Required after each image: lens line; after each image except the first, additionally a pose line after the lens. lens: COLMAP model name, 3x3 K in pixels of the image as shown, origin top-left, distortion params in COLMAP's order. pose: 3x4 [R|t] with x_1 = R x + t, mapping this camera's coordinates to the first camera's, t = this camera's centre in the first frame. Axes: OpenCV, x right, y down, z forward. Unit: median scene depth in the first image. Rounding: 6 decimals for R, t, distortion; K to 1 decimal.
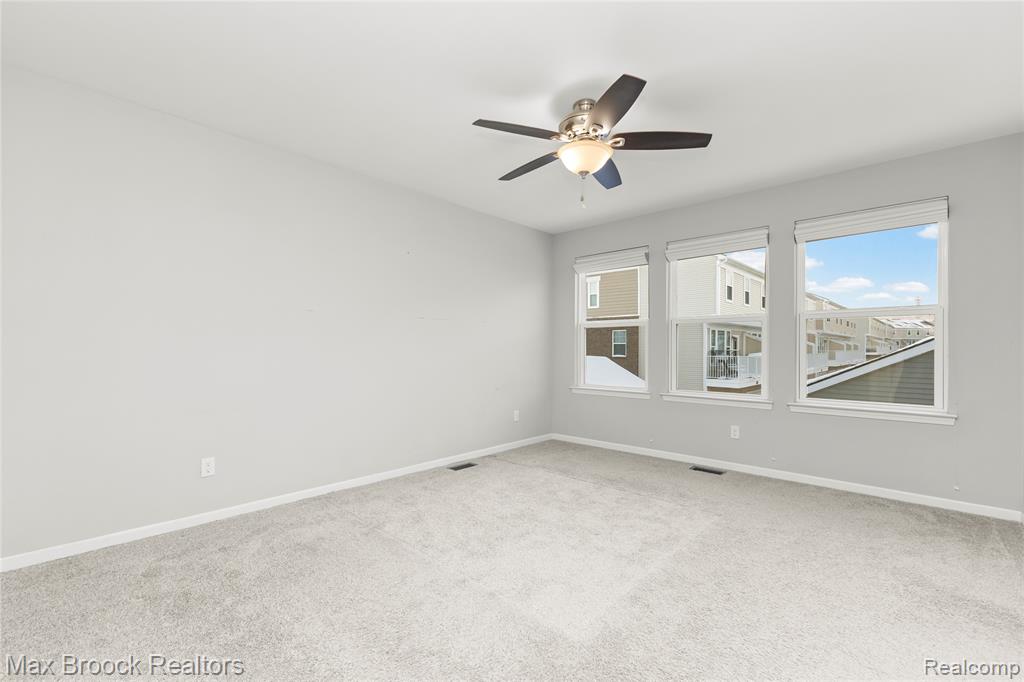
lens RADIAL K [[449.8, 0, 516.2], [0, 449.8, 346.6], [0, 0, 1]] dist [0.011495, 0.000084]
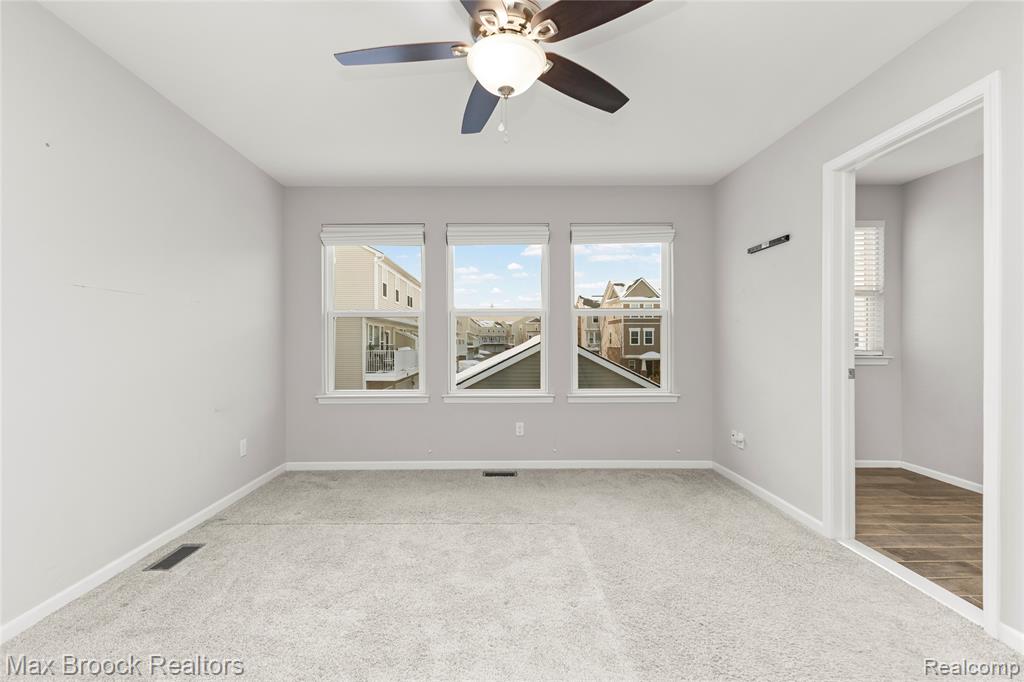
lens RADIAL K [[449.8, 0, 509.6], [0, 449.8, 344.4], [0, 0, 1]] dist [0.011495, 0.000084]
pose [[0.733731, -0.007057, 0.679404, -0.170871], [0.002623, 0.999968, 0.007554, -0.001394], [-0.679435, -0.003760, 0.733726, 0.263238]]
